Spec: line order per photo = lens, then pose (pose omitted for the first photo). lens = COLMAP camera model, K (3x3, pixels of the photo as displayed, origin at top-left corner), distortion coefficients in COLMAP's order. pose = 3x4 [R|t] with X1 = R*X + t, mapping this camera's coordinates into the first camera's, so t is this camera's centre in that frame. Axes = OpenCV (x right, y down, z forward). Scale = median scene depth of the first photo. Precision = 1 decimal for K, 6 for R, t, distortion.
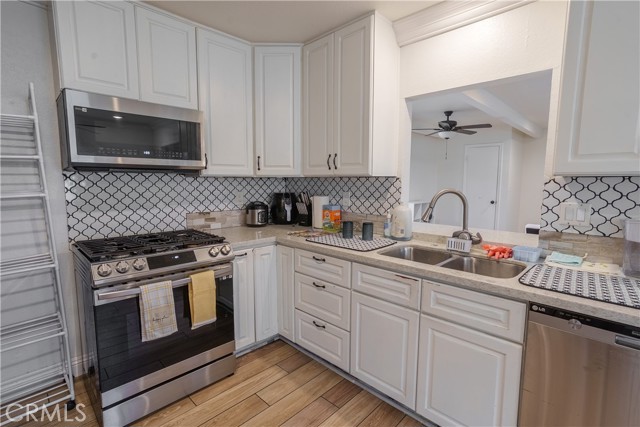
lens RADIAL K [[307.4, 0, 317.7], [0, 307.4, 213.0], [0, 0, 1]] dist [-0.023918, 0.007115]
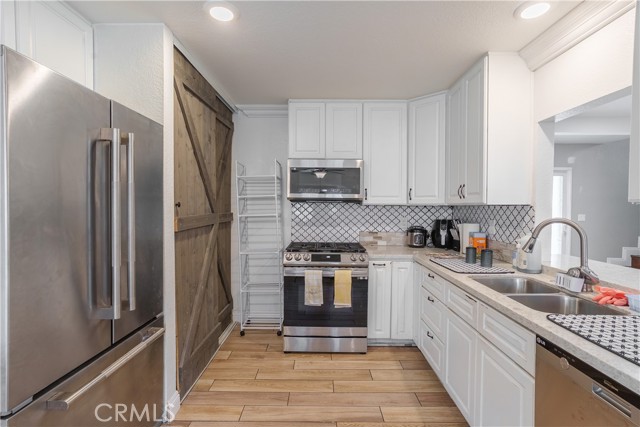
lens RADIAL K [[307.4, 0, 319.3], [0, 307.4, 213.2], [0, 0, 1]] dist [-0.023918, 0.007115]
pose [[0.696599, 0.016228, -0.717277, 0.501864], [-0.079736, 0.995302, -0.054920, 0.010388], [0.713016, 0.095449, 0.694621, -0.113435]]
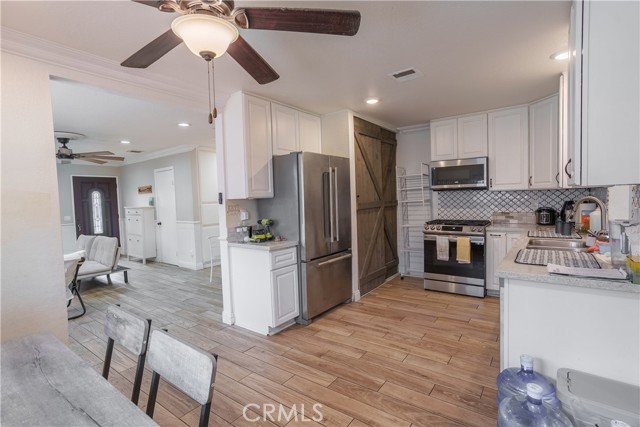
lens RADIAL K [[307.4, 0, 321.7], [0, 307.4, 214.3], [0, 0, 1]] dist [-0.023918, 0.007115]
pose [[0.143844, 0.044782, -0.988587, 1.326113], [-0.072634, 0.996759, 0.034584, 0.027465], [0.986931, 0.066830, 0.146630, -0.252523]]
